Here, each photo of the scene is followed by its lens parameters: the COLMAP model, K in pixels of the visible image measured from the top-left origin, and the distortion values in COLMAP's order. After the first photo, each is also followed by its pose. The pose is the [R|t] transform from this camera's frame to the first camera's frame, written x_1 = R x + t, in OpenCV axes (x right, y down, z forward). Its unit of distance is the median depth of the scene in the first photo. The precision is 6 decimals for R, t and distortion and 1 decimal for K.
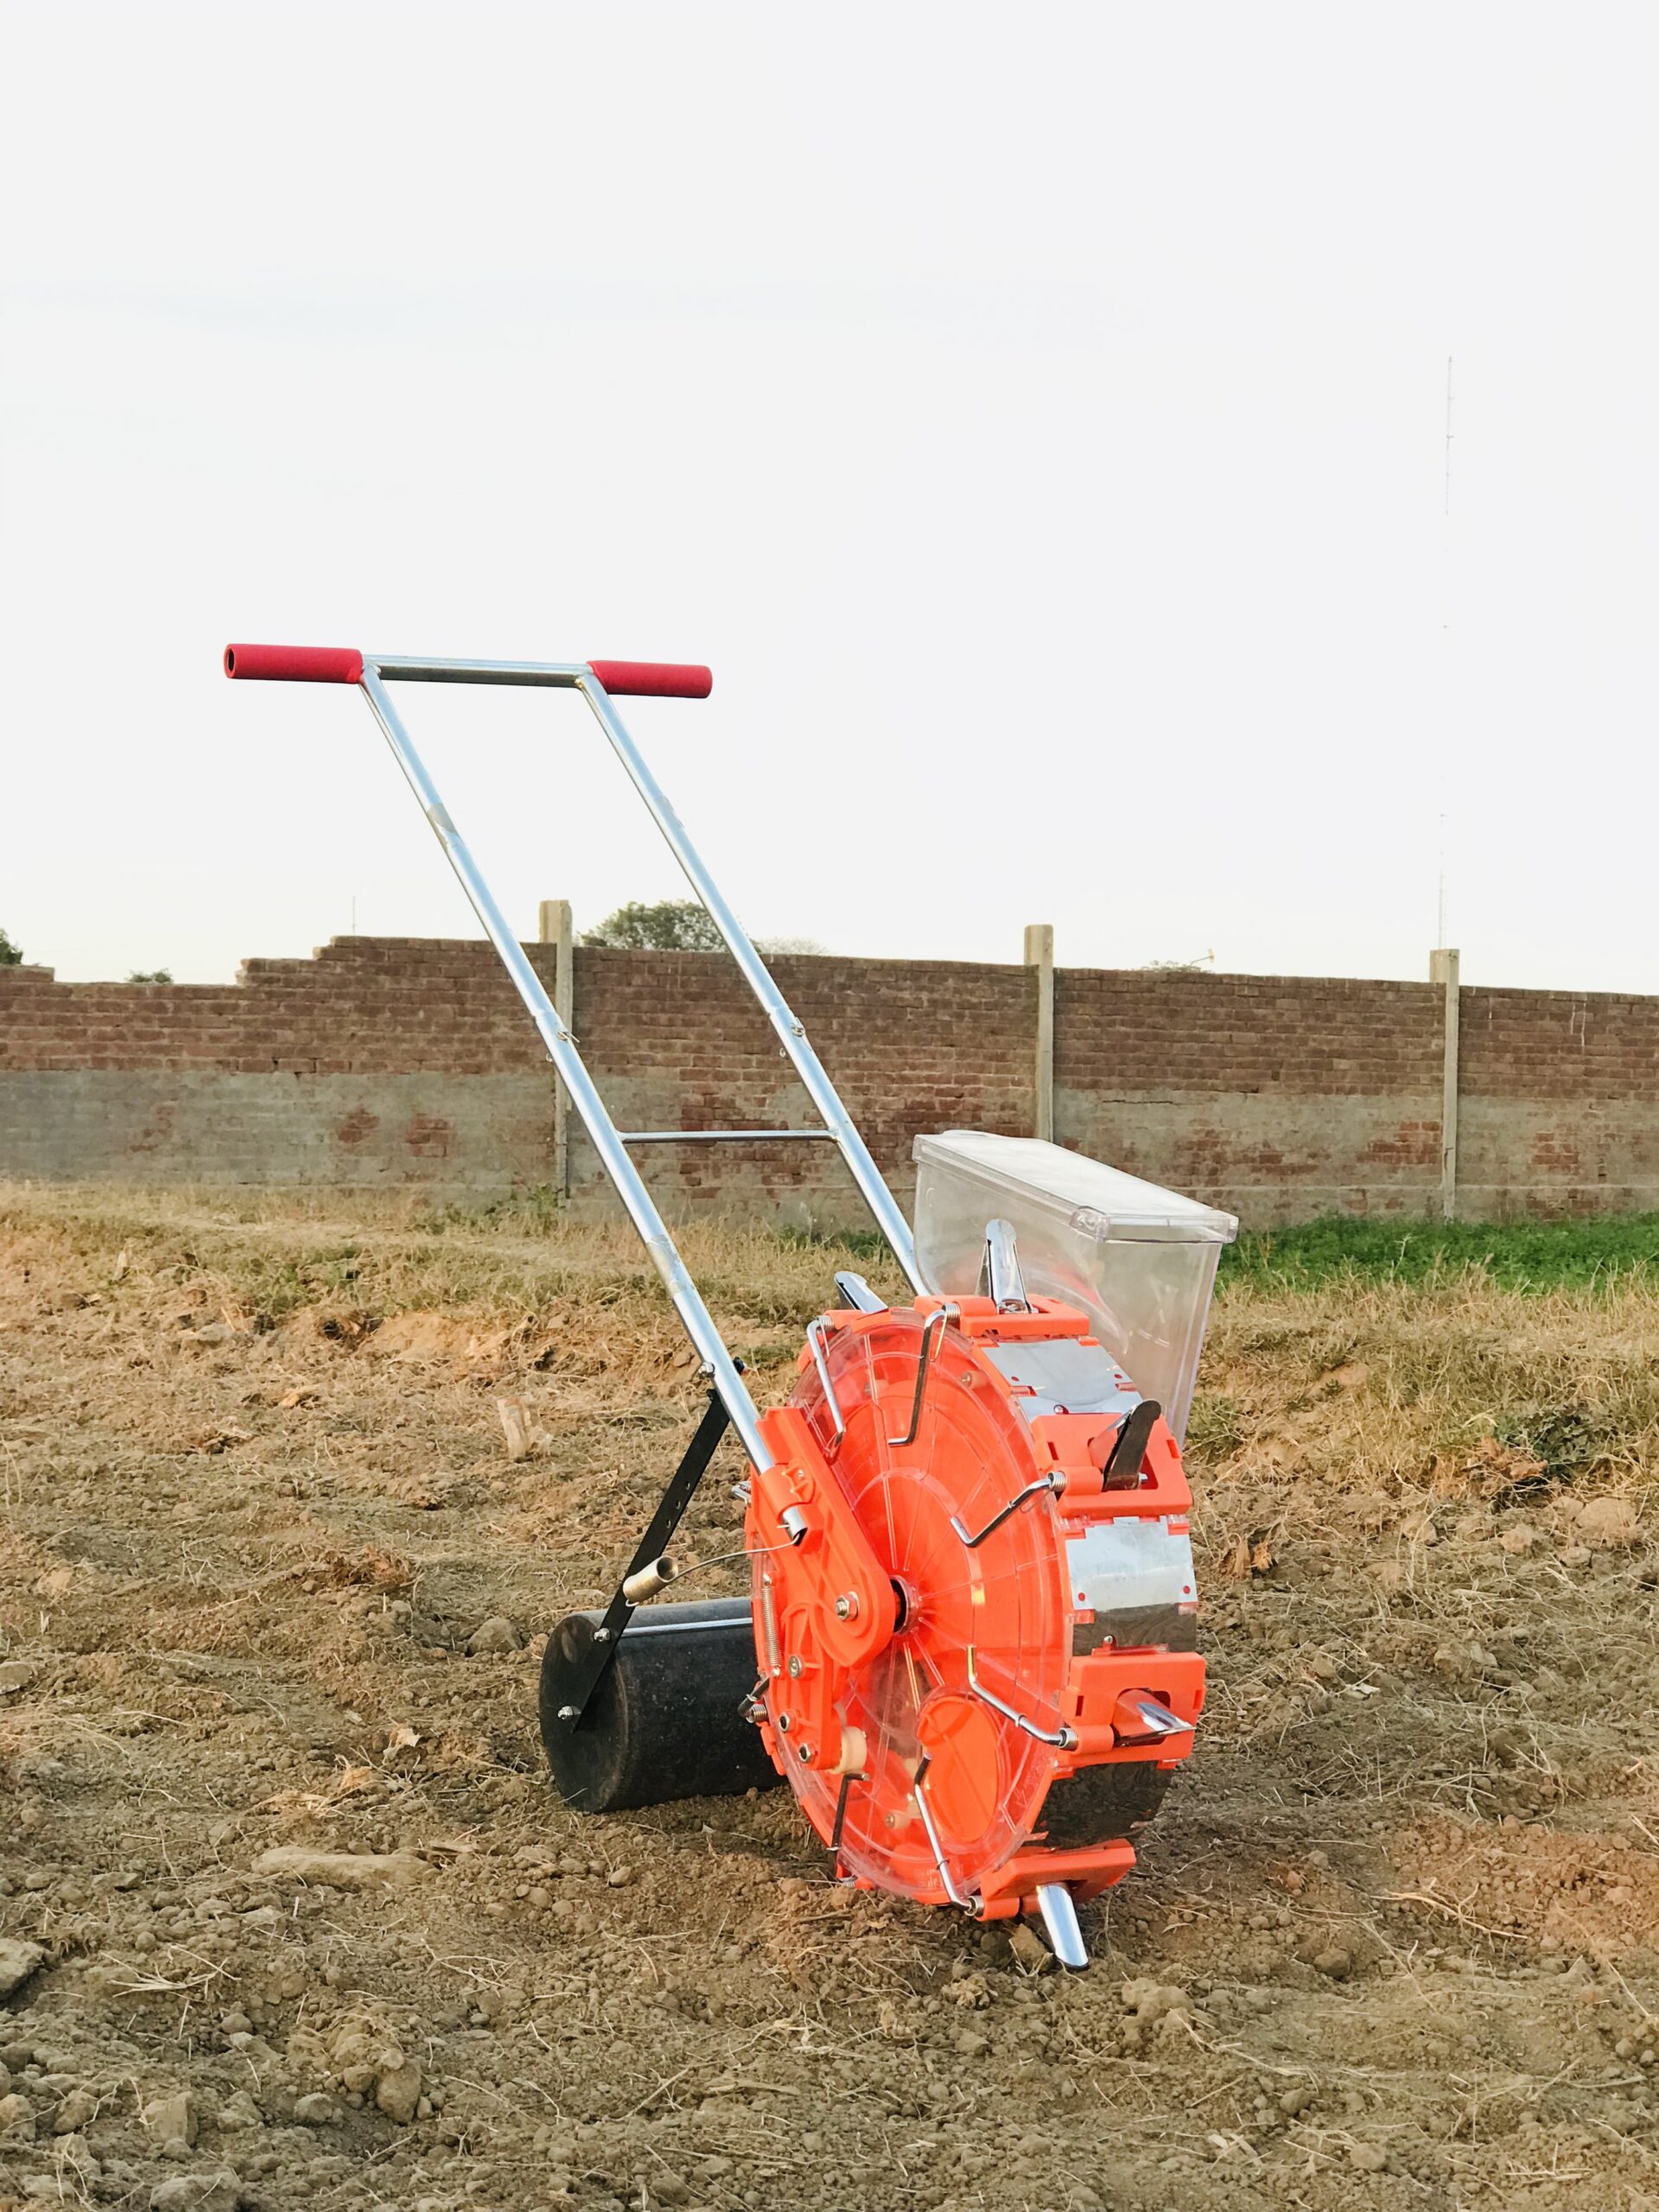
lens RADIAL K [[3659.4, 0, 832.3], [0, 3659.4, 1108.3], [0, 0, 1]] dist [0.028016, 0.000000]
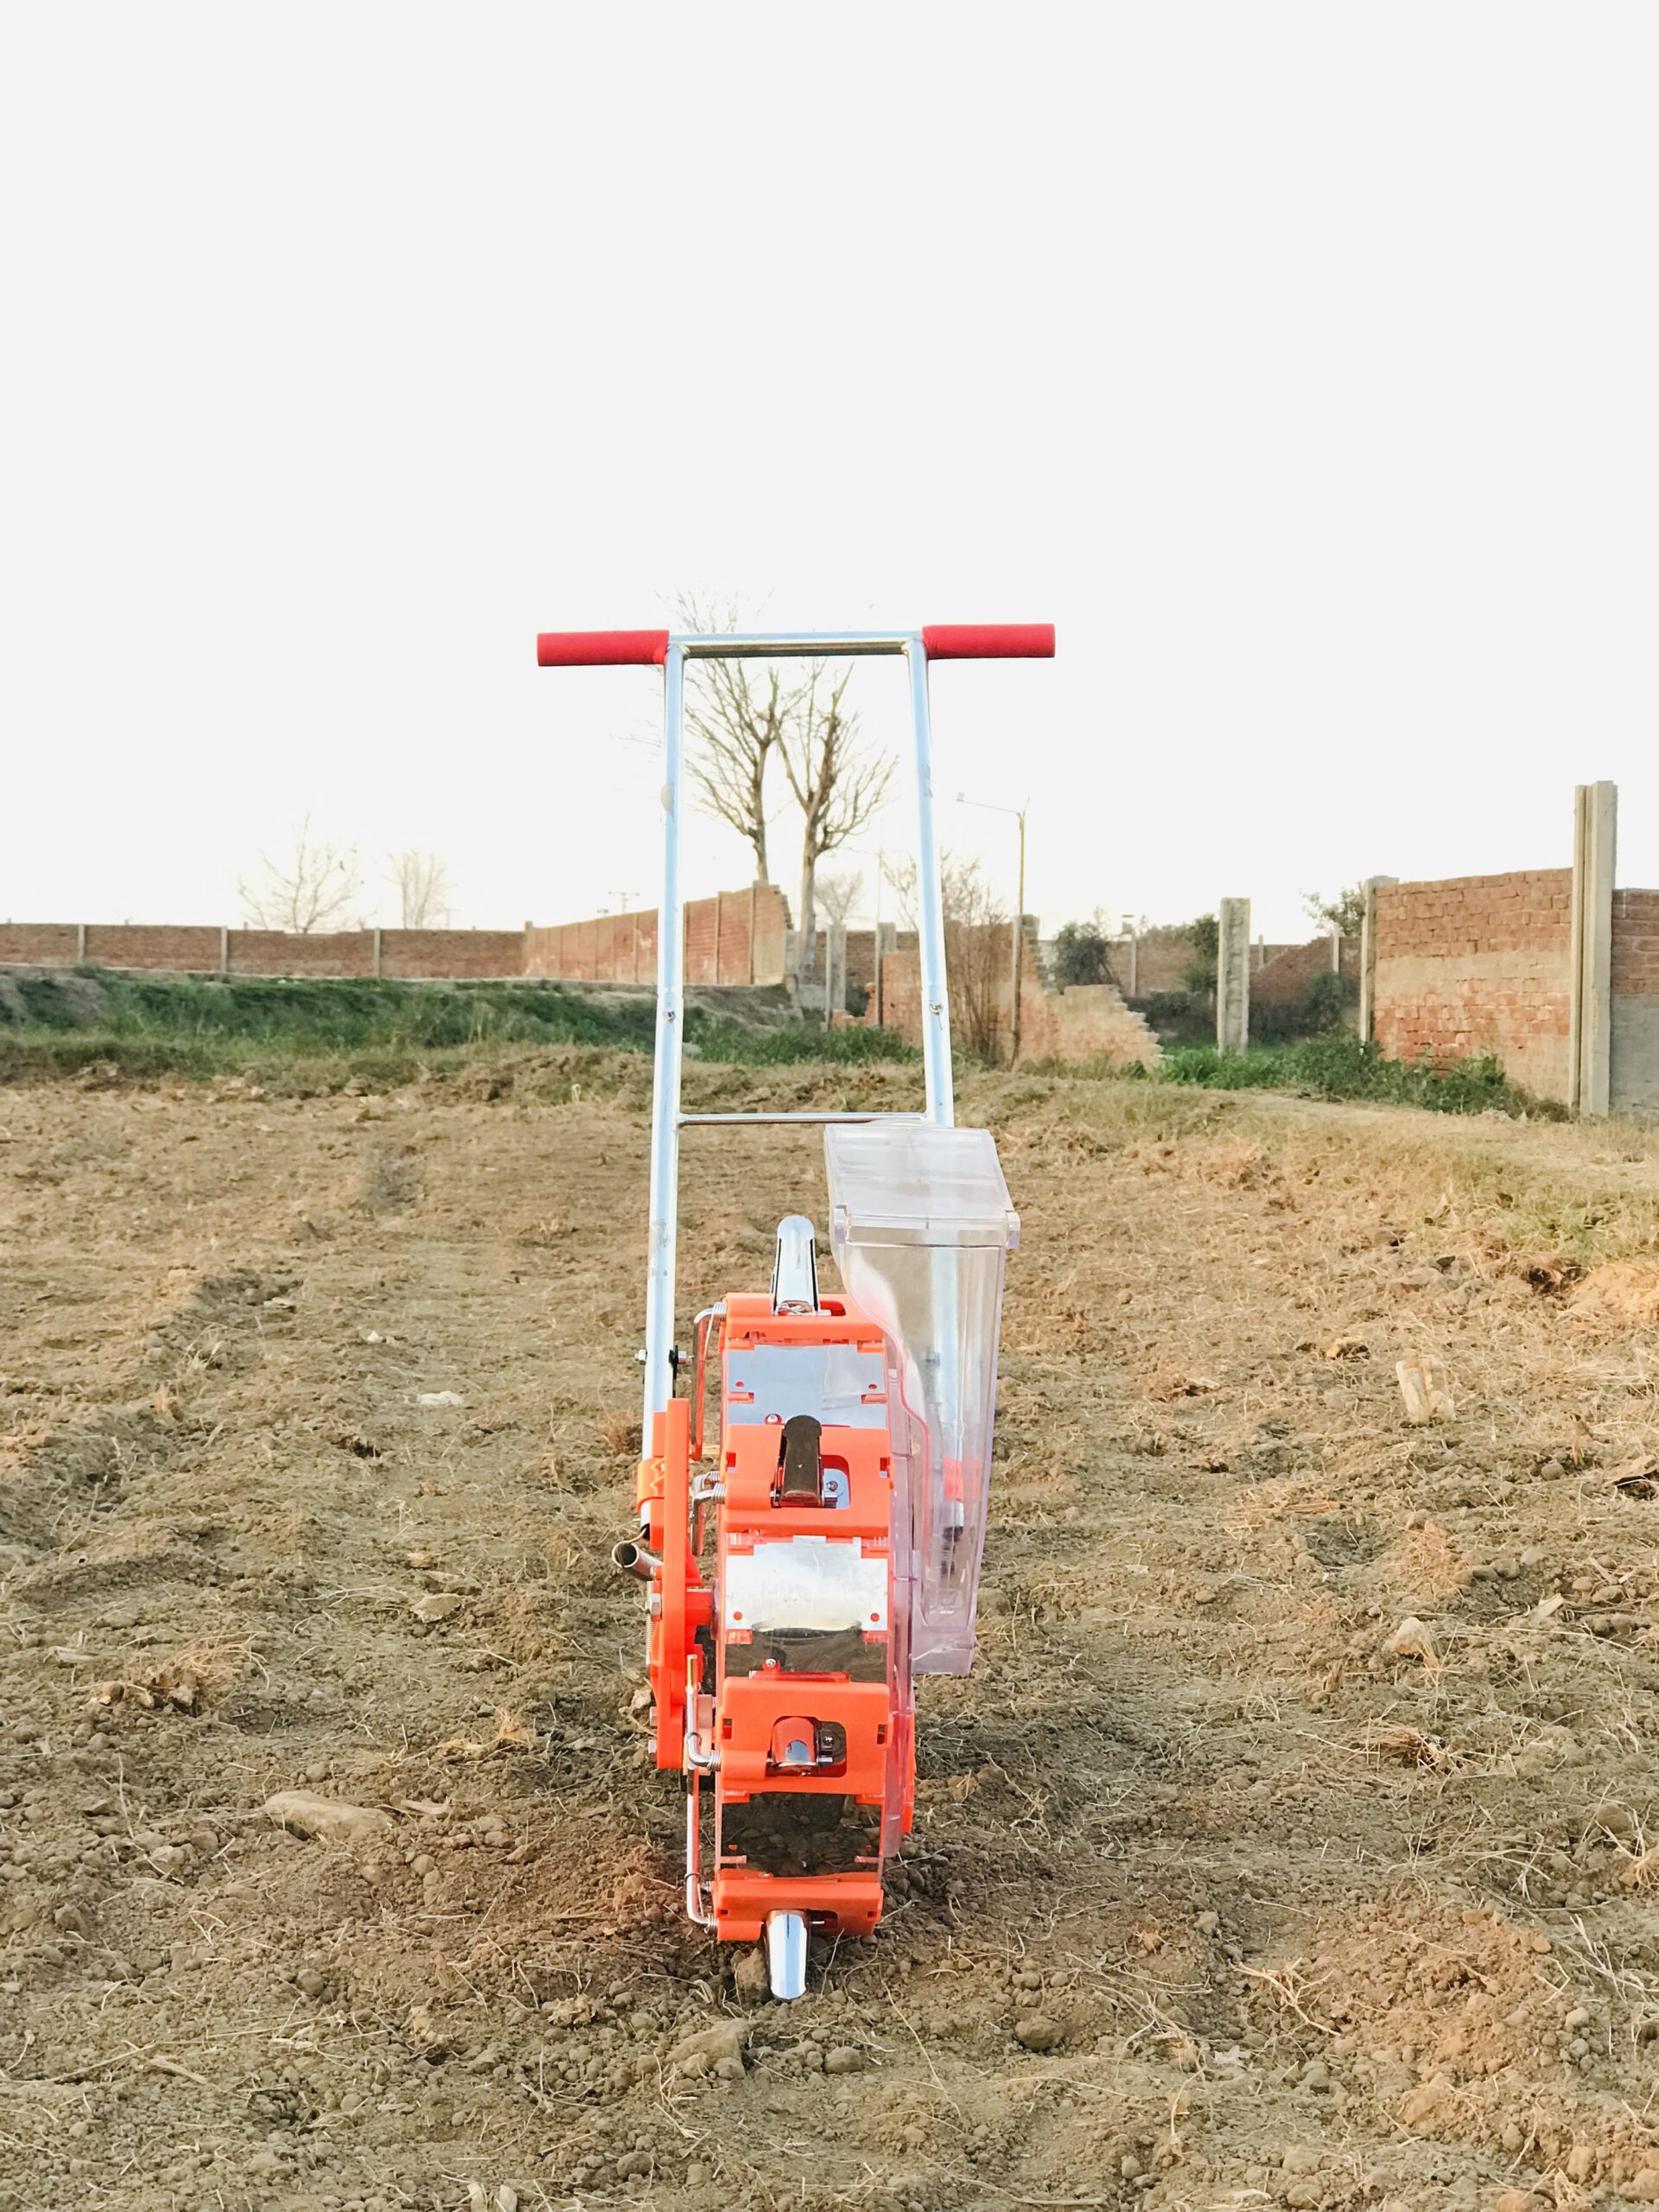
lens RADIAL K [[3659.4, 0, 831.3], [0, 3659.4, 1103.1], [0, 0, 1]] dist [0.028016, 0.000000]
pose [[0.871076, 0.010267, -0.491040, 0.536498], [0.000192, 0.999774, 0.021244, -0.020243], [0.491148, -0.018600, 0.870878, 0.173187]]
